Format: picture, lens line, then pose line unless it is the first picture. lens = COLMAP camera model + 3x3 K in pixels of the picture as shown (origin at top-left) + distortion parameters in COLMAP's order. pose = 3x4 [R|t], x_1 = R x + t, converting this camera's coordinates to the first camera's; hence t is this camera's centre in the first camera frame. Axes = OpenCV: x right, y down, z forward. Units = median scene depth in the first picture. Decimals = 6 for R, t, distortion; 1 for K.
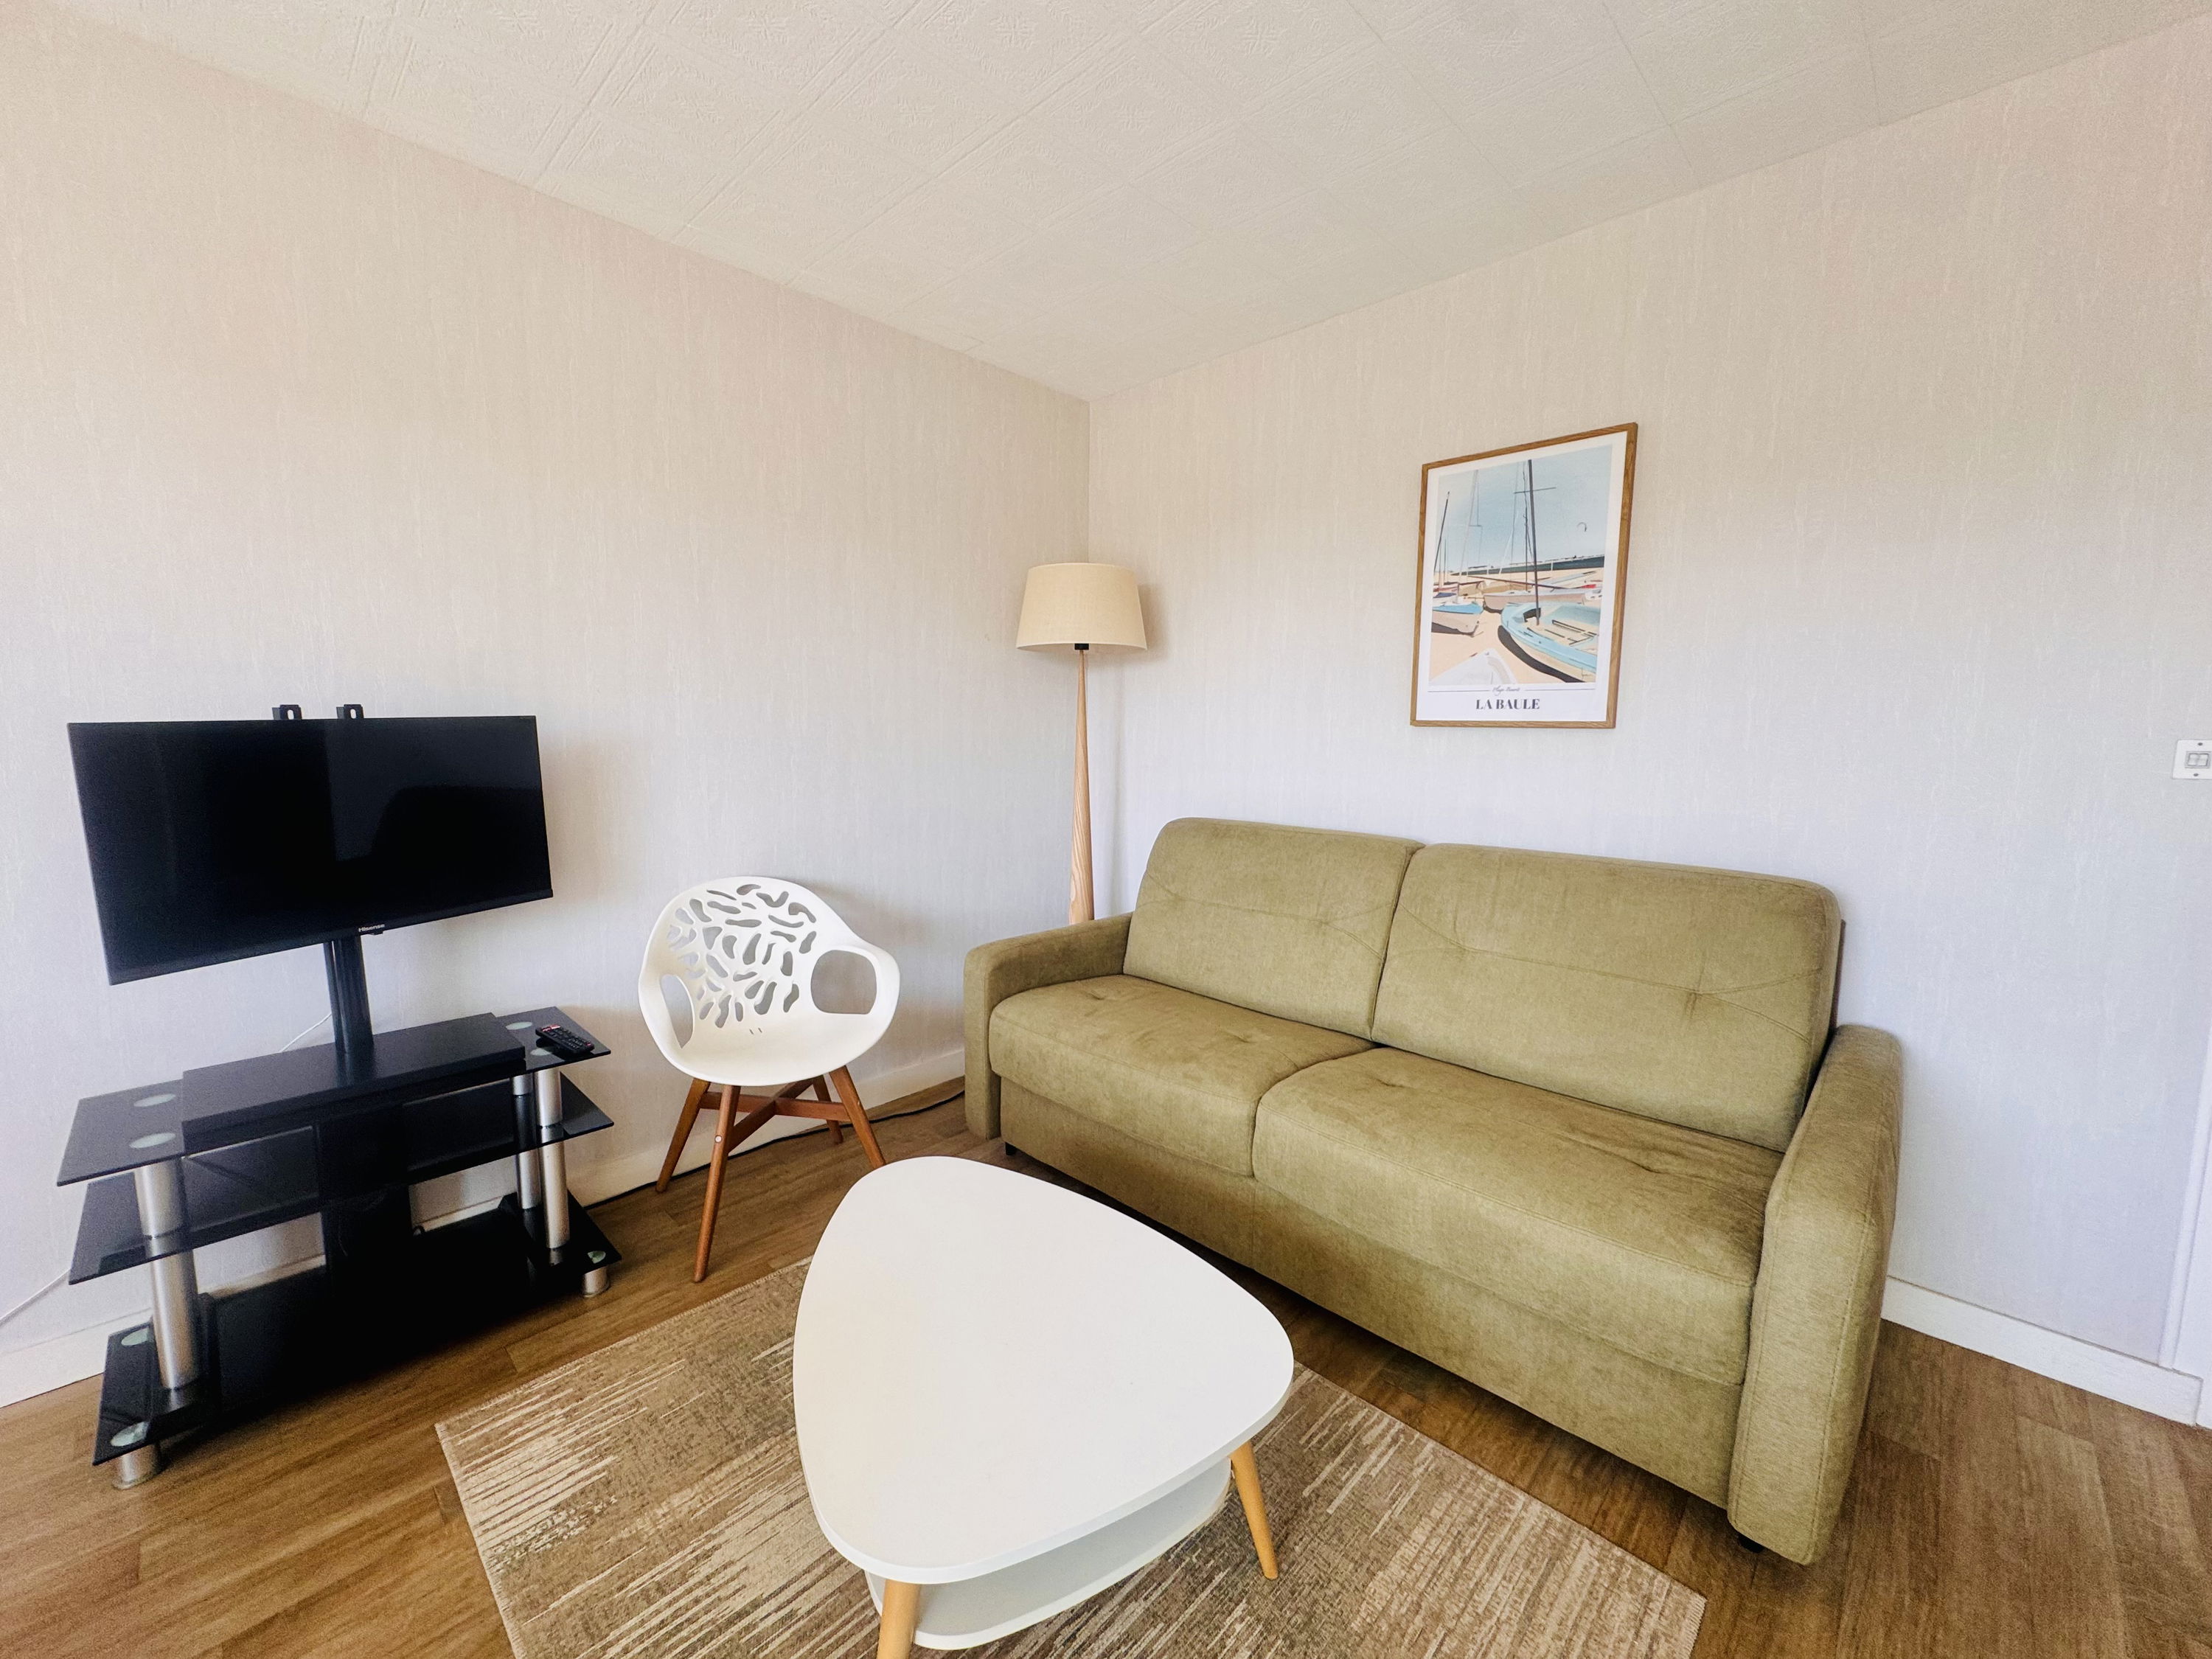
lens RADIAL K [[877.4, 0, 1101.5], [0, 877.4, 819.5], [0, 0, 1]] dist [0.001225, 0.000111]
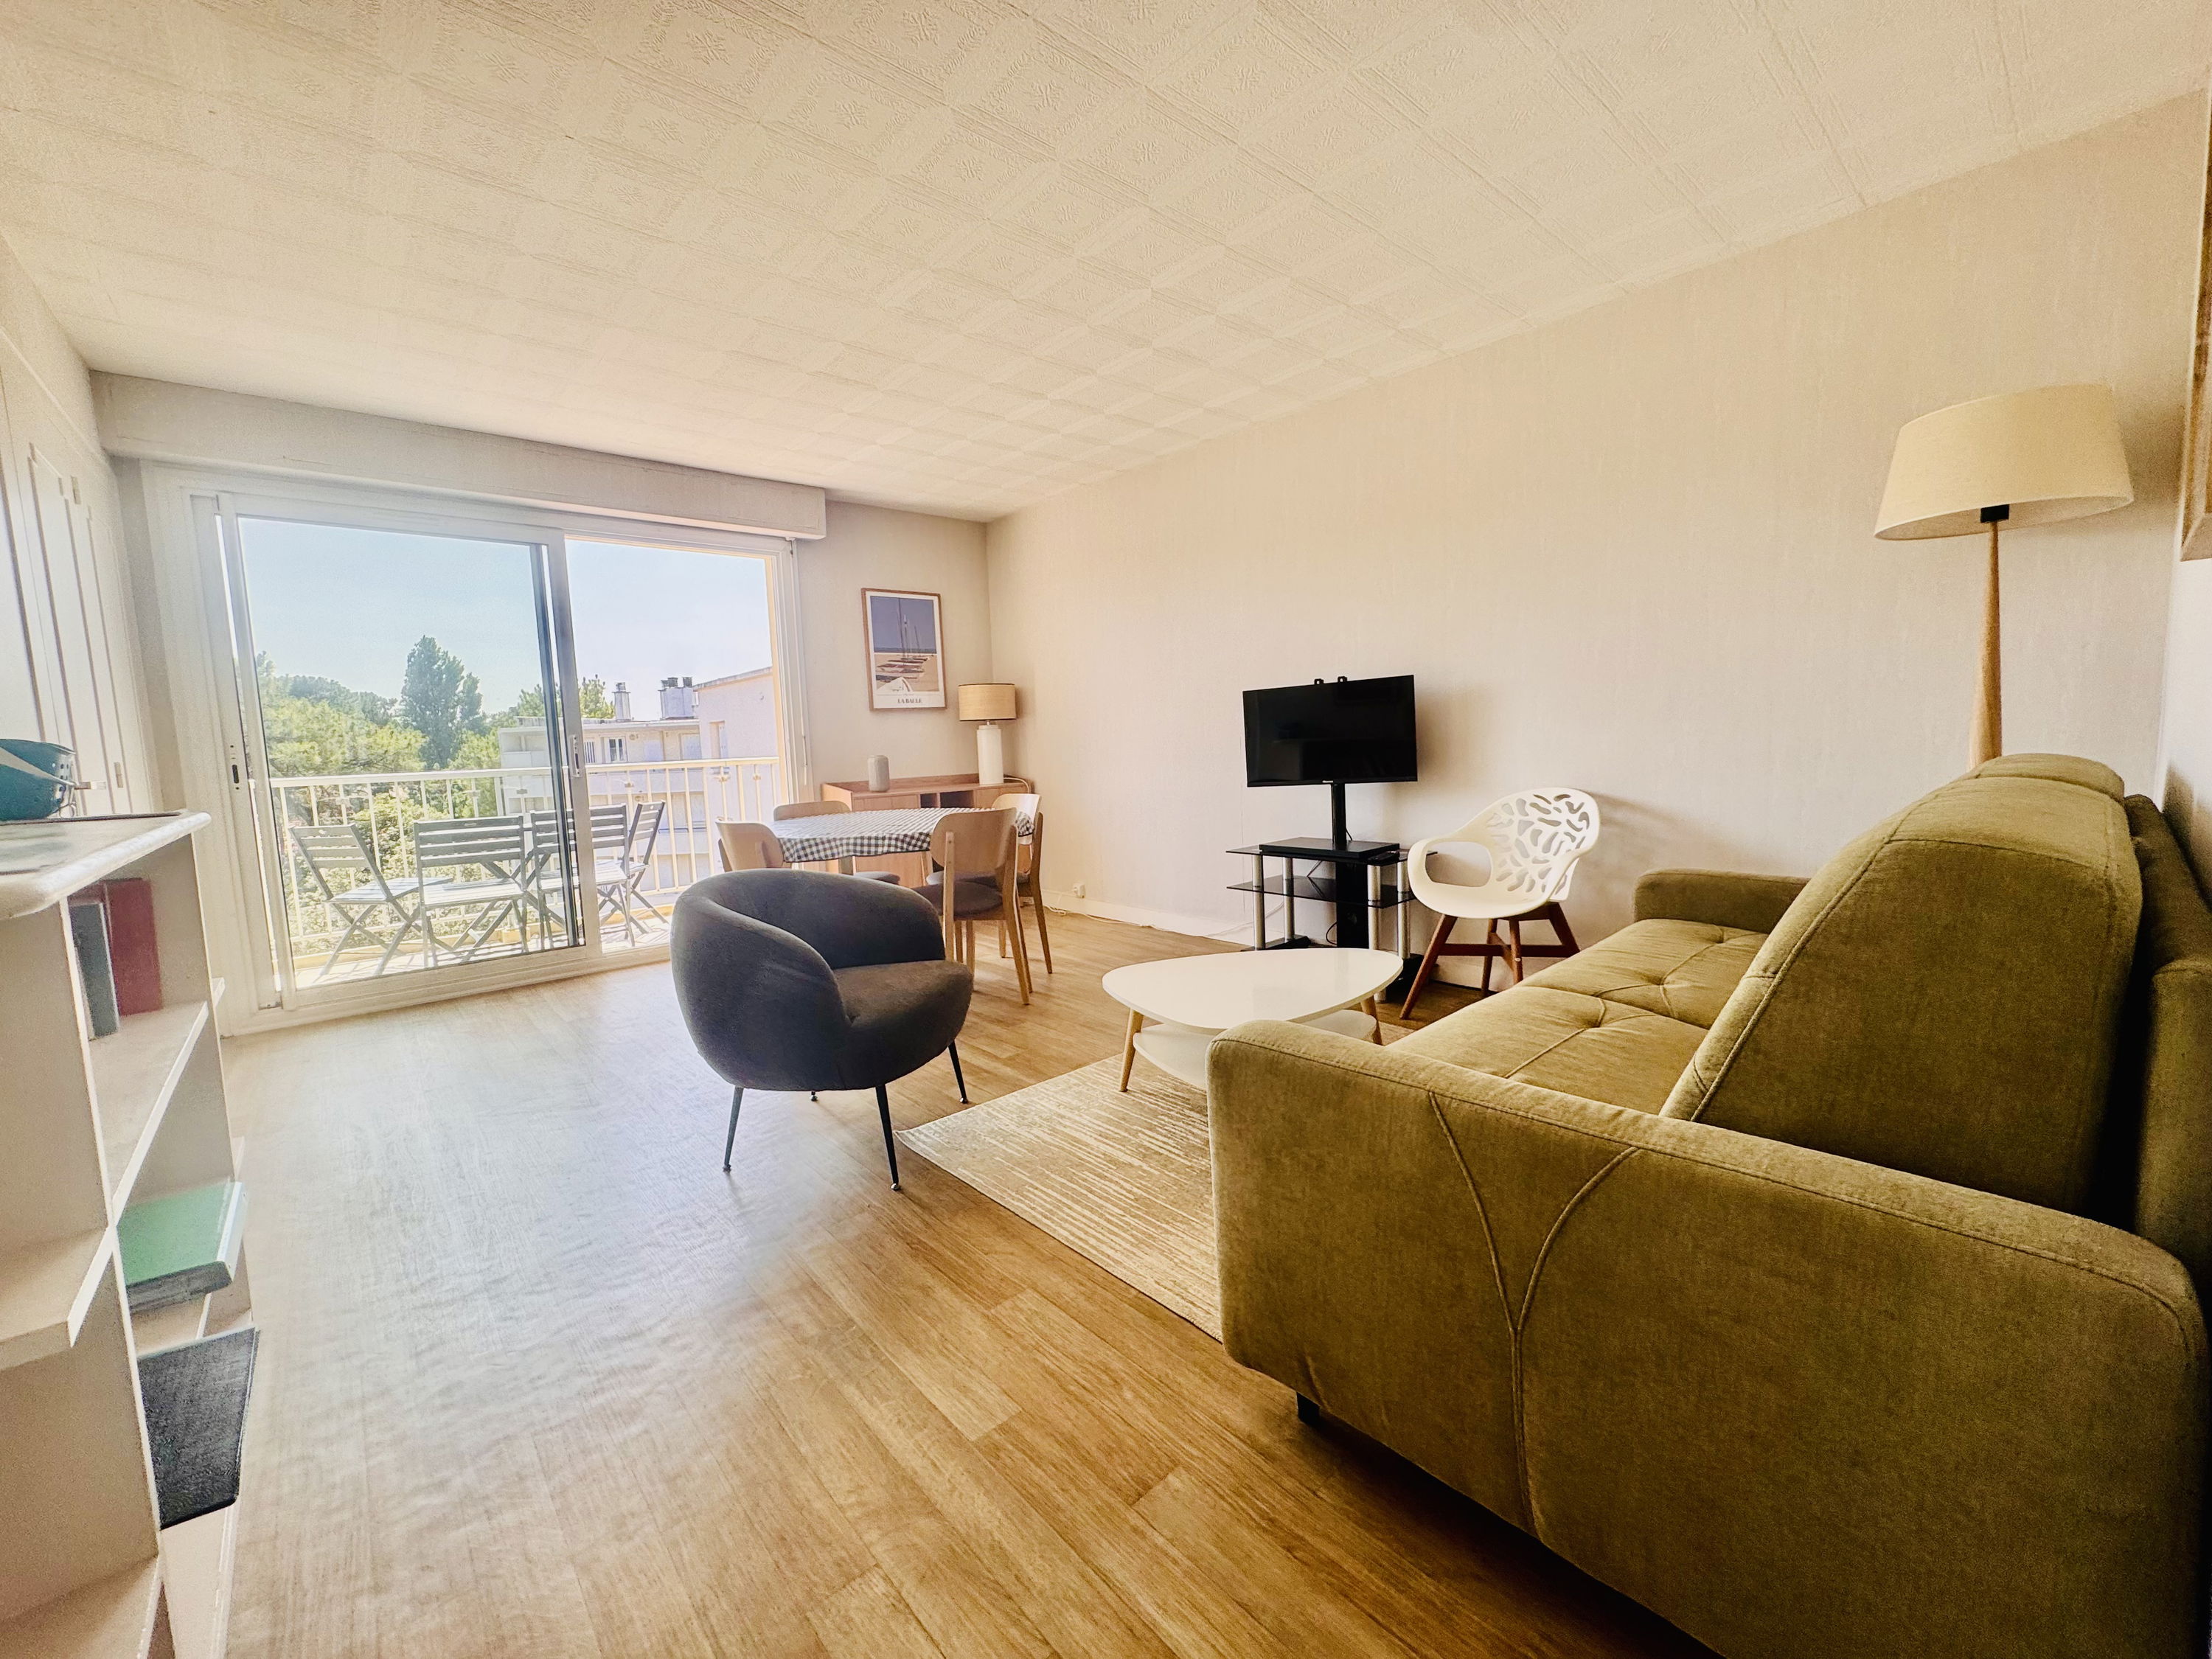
lens RADIAL K [[877.4, 0, 1101.5], [0, 877.4, 819.5], [0, 0, 1]] dist [0.001225, 0.000111]
pose [[-0.091926, 0.084053, -0.992212, 0.983745], [-0.072221, 0.993244, 0.090831, 0.045597], [0.993143, 0.080008, -0.085234, 0.465309]]
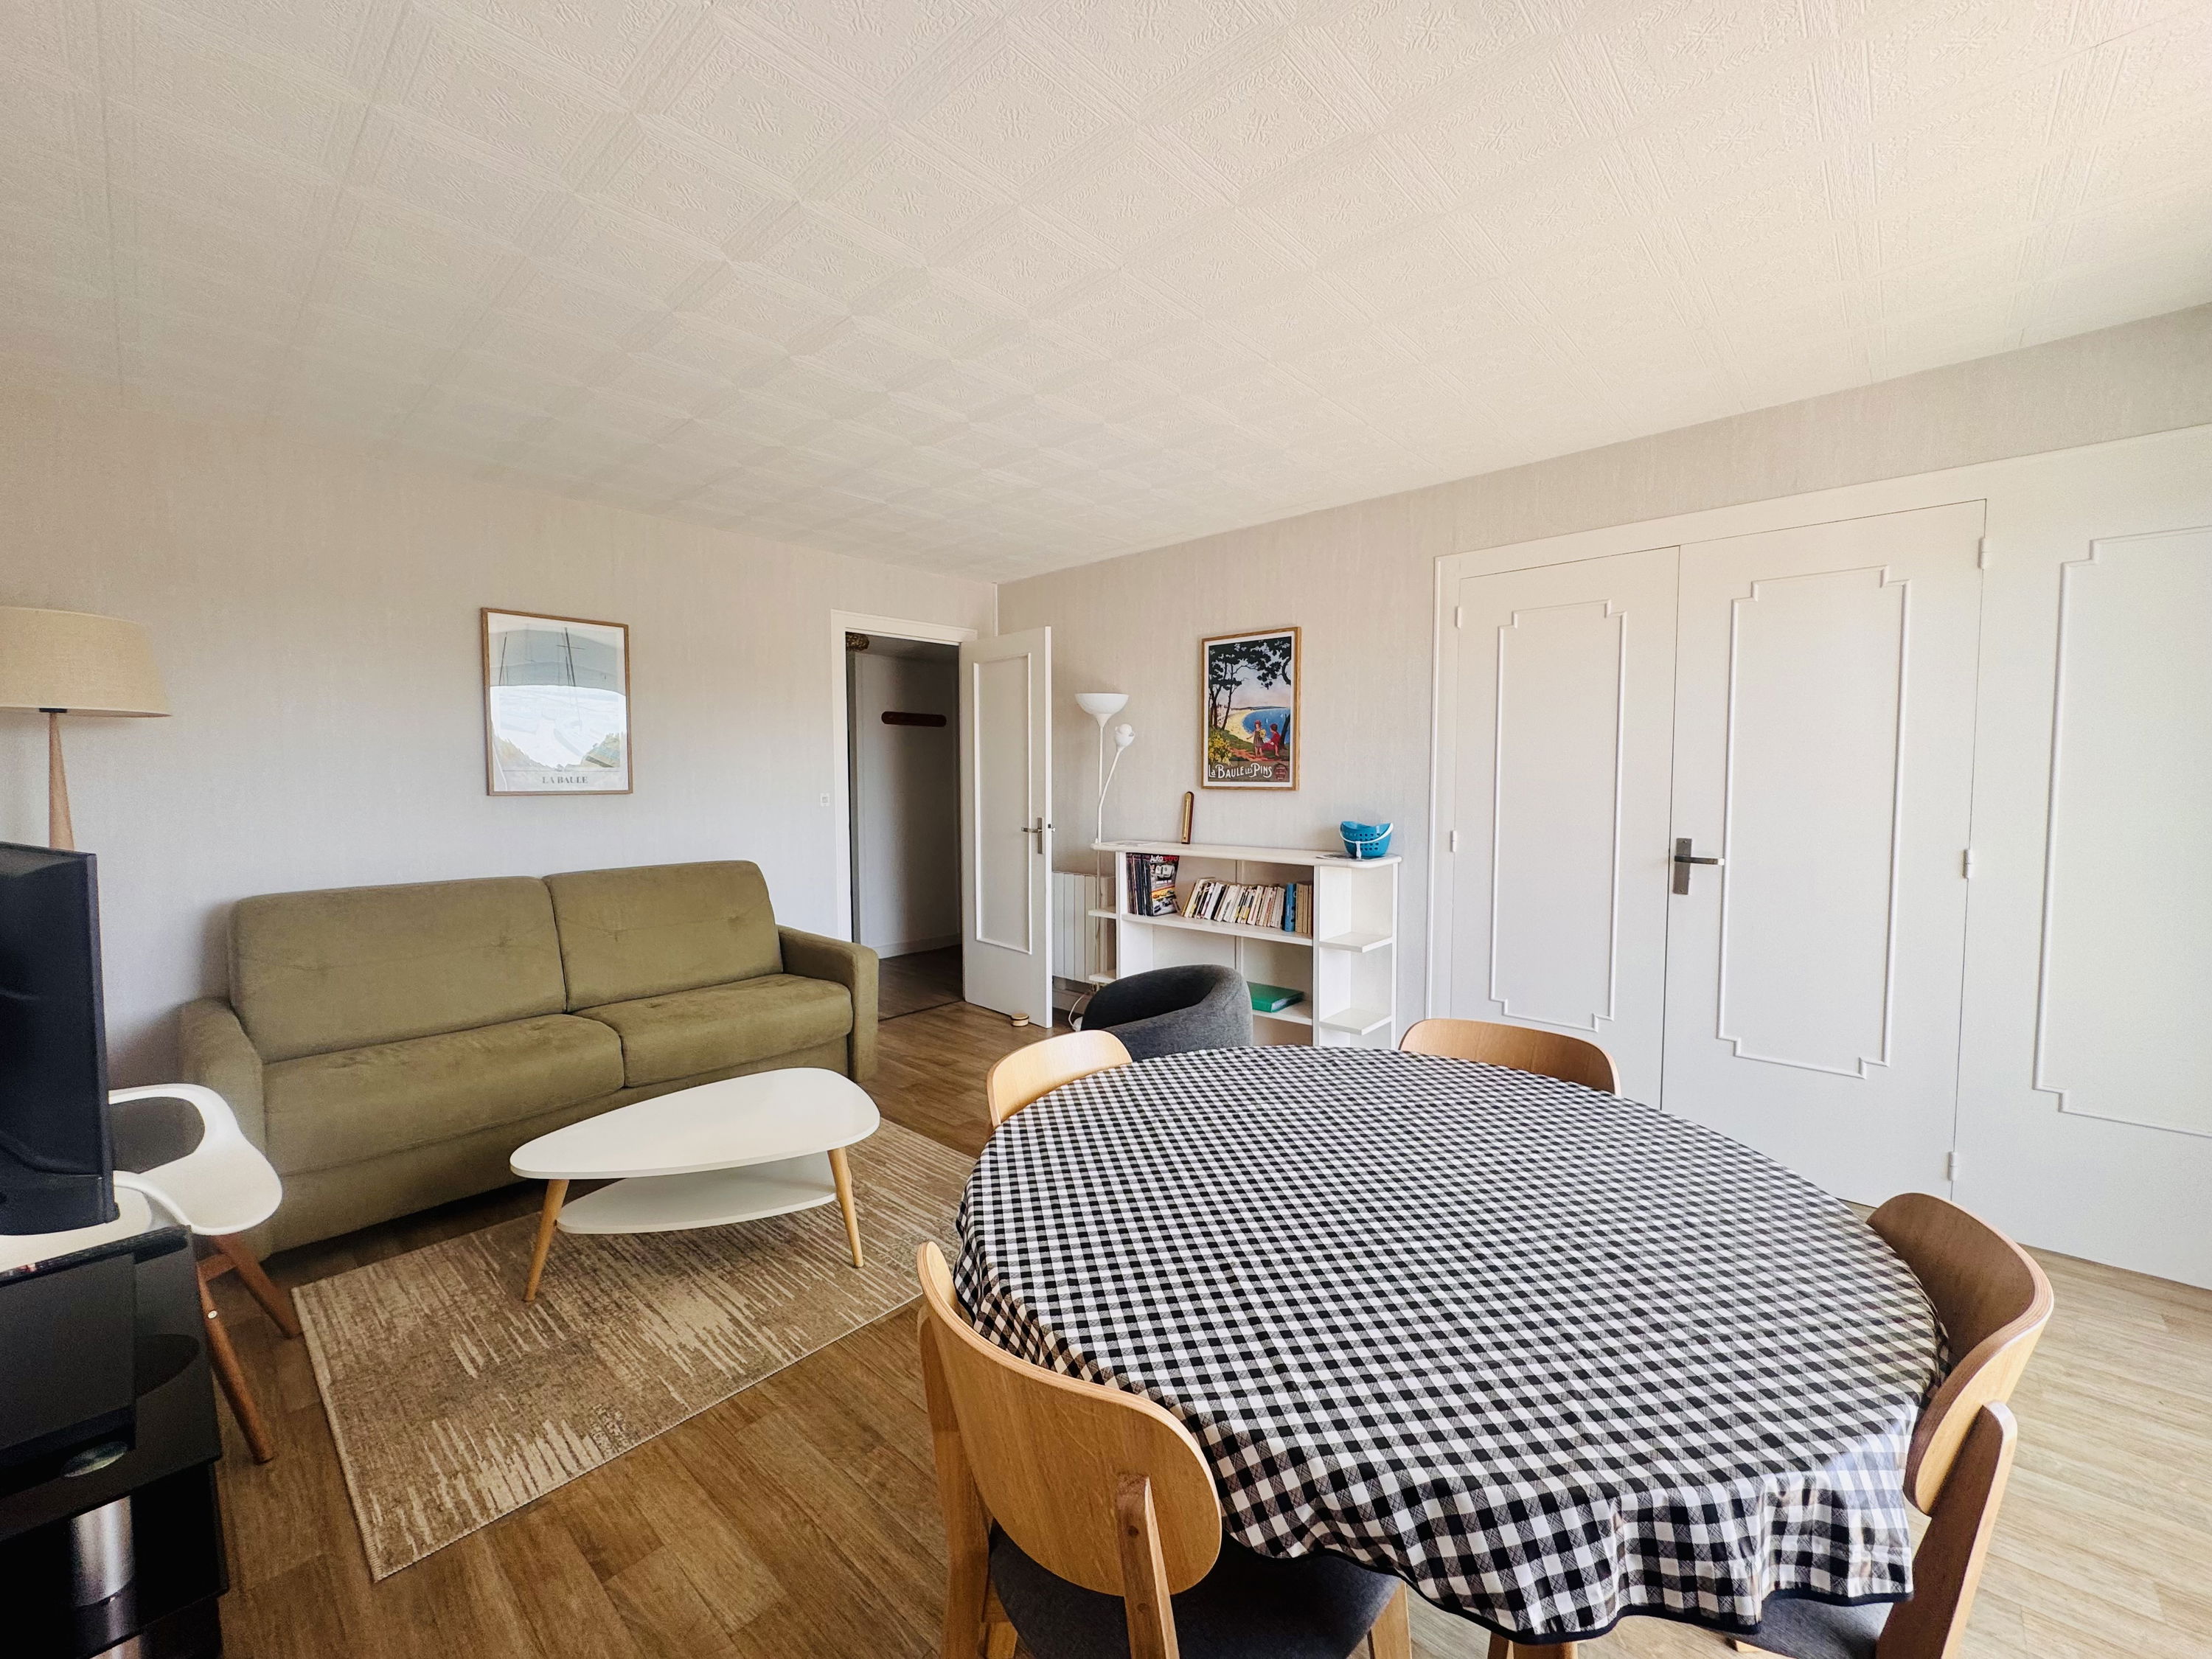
lens RADIAL K [[884.0, 0, 1106.0], [0, 884.0, 829.5], [0, 0, 1]] dist [-0.000667, -0.000183]
pose [[-0.035491, -0.069500, 0.996950, -1.091787], [0.111672, 0.991055, 0.073064, -0.051715], [-0.993111, 0.113924, -0.027413, 0.109226]]
